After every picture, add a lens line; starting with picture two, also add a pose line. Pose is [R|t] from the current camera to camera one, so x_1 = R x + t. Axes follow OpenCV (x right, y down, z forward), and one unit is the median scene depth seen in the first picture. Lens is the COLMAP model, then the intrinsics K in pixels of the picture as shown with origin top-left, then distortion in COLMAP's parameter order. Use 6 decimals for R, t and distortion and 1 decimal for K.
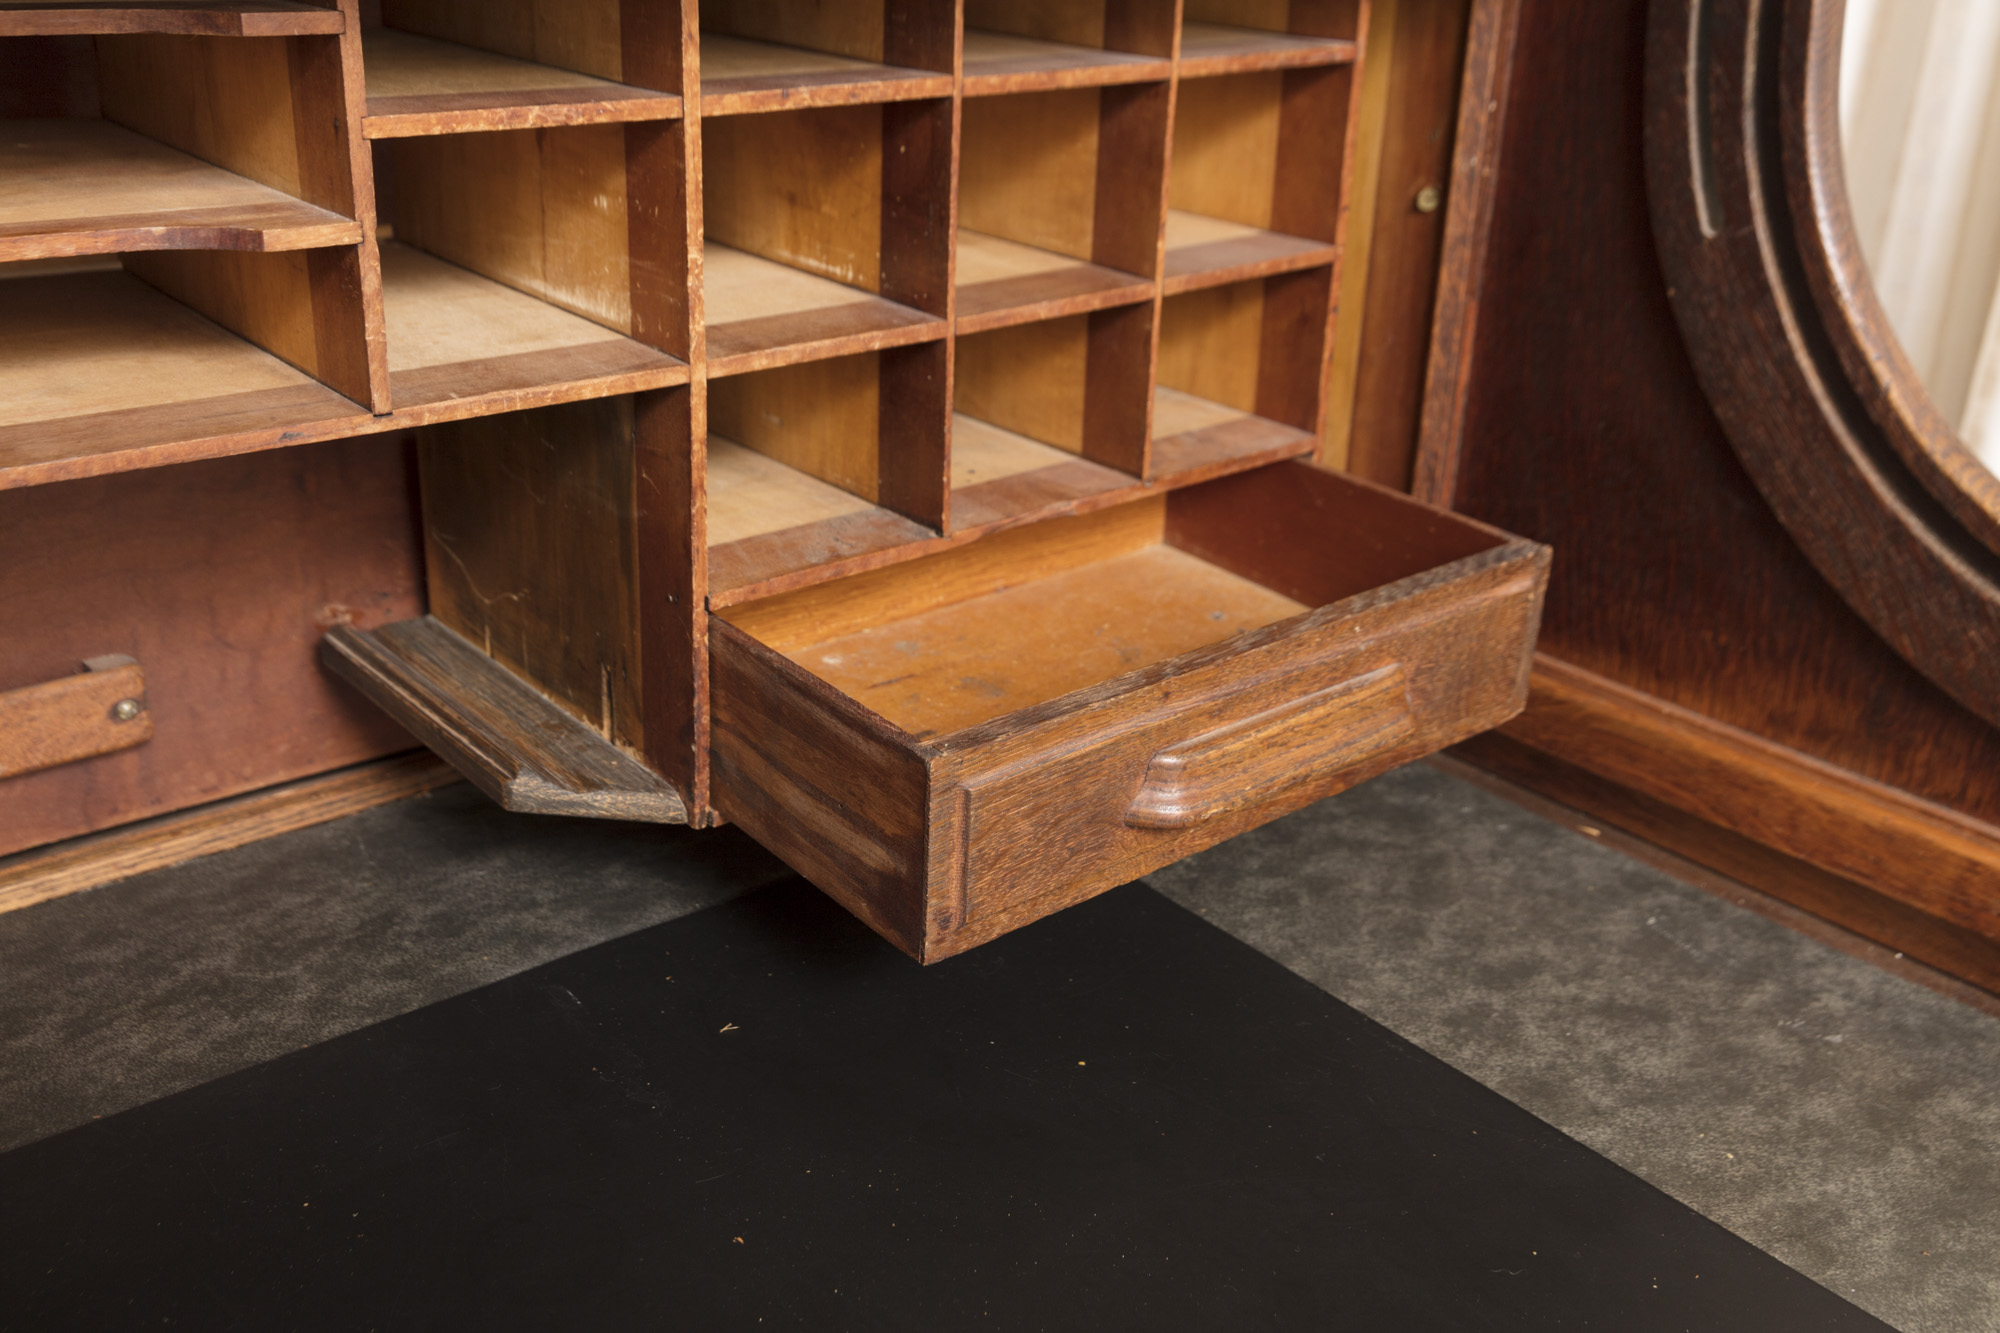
lens RADIAL K [[1935.5, 0, 995.2], [0, 1935.5, 654.1], [0, 0, 1]] dist [0.004863, 0.000029]
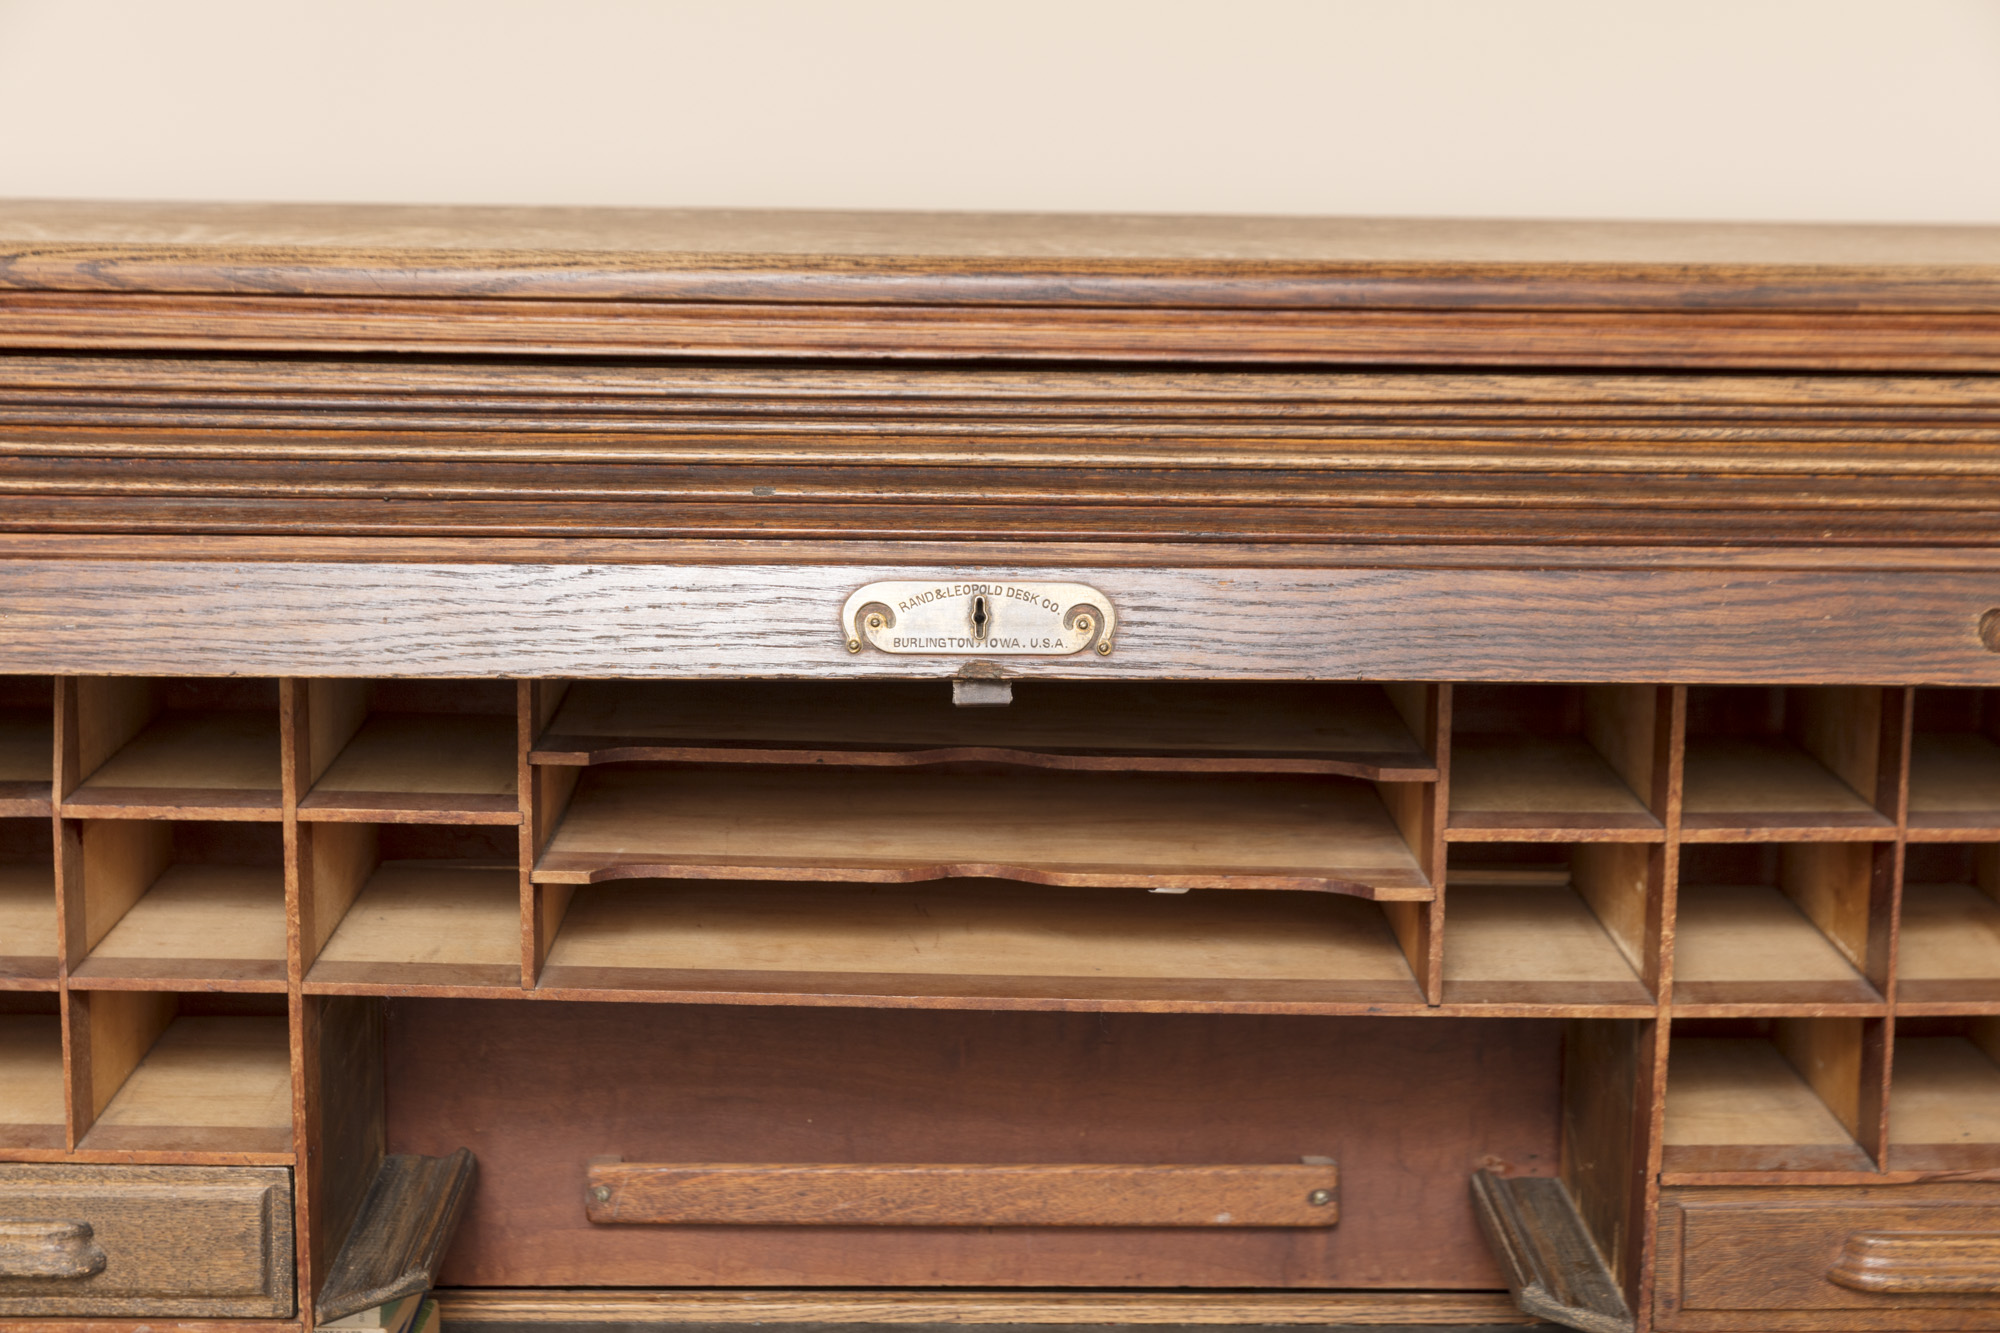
lens RADIAL K [[3386.5, 0, 995.6], [0, 3386.5, 654.6], [0, 0, 1]] dist [-0.043118, 0.220755]
pose [[0.774328, 0.084713, -0.627088, 0.850899], [-0.229953, 0.960918, -0.154135, 0.083459], [0.589523, 0.263551, 0.763546, -1.067895]]
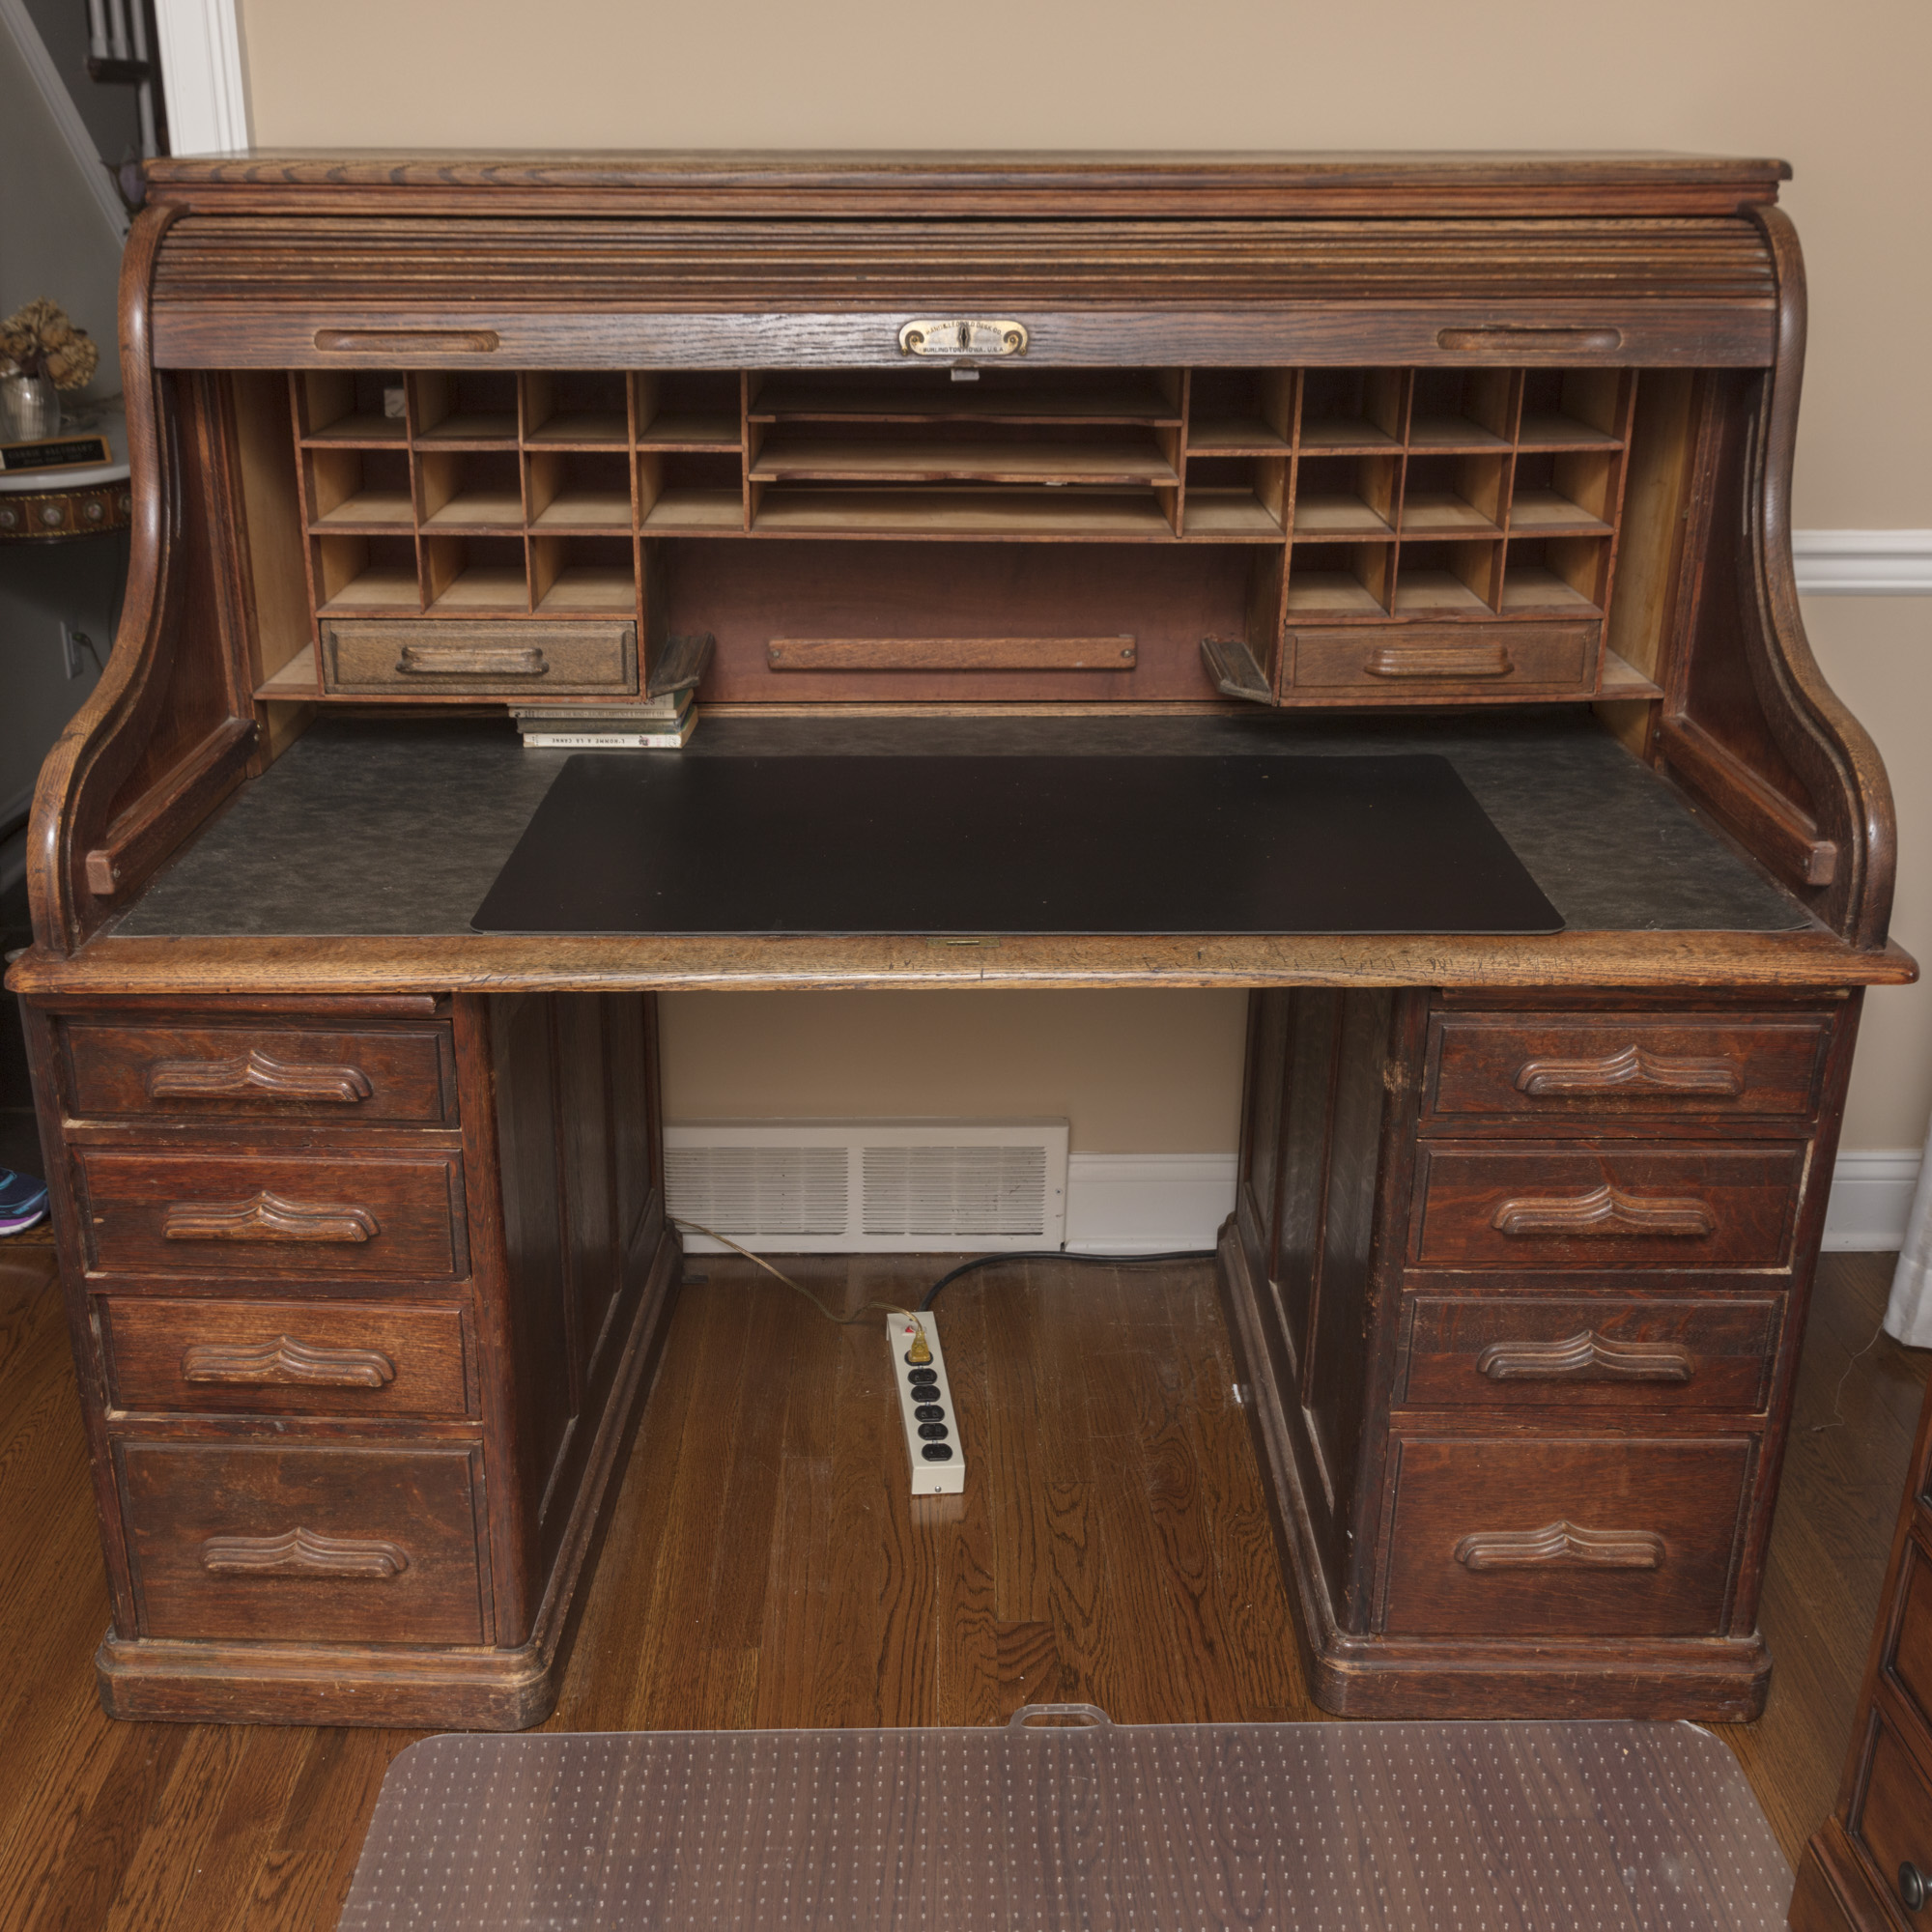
lens RADIAL K [[2176.4, 0, 902.3], [0, 2176.4, 932.4], [0, 0, 1]] dist [-0.003638, 0.029573]
pose [[0.754379, 0.210082, -0.621915, 1.349132], [-0.234527, 0.971133, 0.043567, 0.357765], [0.613114, 0.112990, 0.781872, -1.611829]]
